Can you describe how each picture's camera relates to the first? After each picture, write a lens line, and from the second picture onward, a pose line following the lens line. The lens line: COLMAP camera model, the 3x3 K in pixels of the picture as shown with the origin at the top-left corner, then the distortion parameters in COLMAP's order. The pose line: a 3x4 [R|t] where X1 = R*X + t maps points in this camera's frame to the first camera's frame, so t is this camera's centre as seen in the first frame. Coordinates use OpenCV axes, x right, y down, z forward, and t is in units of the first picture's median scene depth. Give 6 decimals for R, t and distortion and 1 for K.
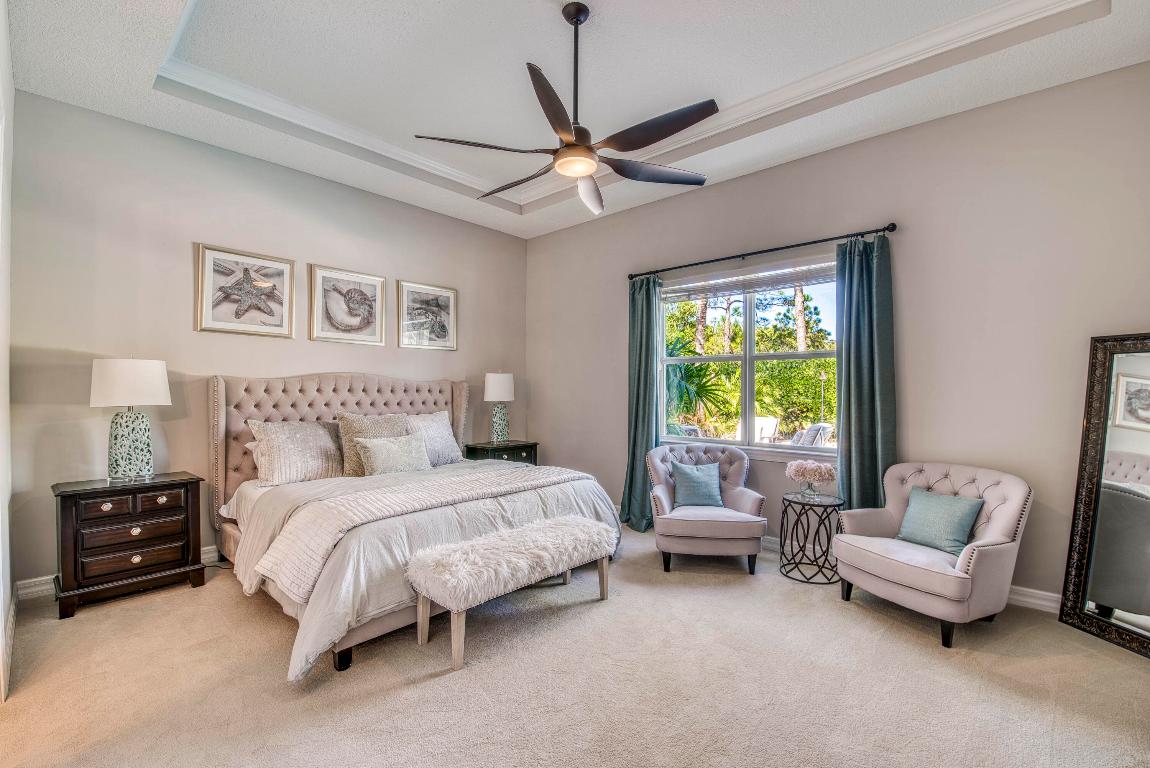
lens RADIAL K [[473.3, 0, 575.0], [0, 473.3, 384.0], [0, 0, 1]] dist [-0.001427, -0.007336]
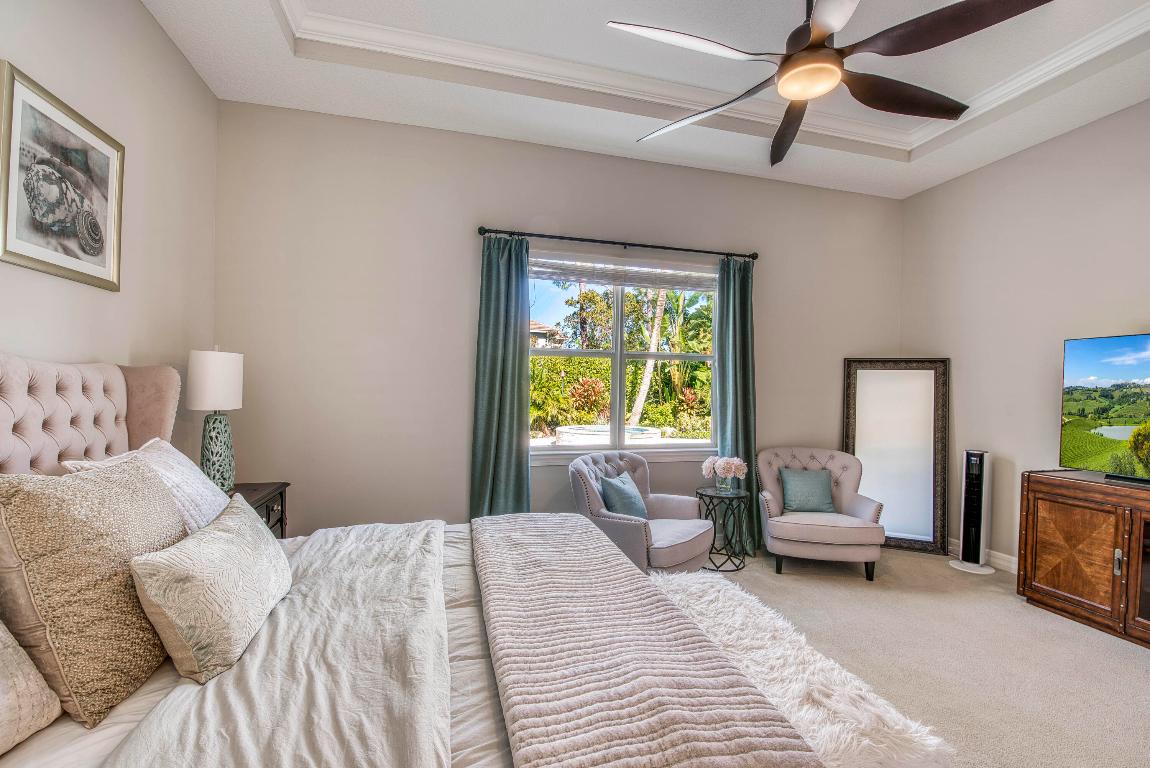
lens RADIAL K [[495.5, 0, 589.2], [0, 495.5, 393.8], [0, 0, 1]] dist [-0.003955, -0.008861]
pose [[0.540600, -0.004159, 0.841270, -0.532774], [-0.018750, 0.999680, 0.016991, 0.005307], [-0.841071, -0.024959, 0.540349, 0.568454]]
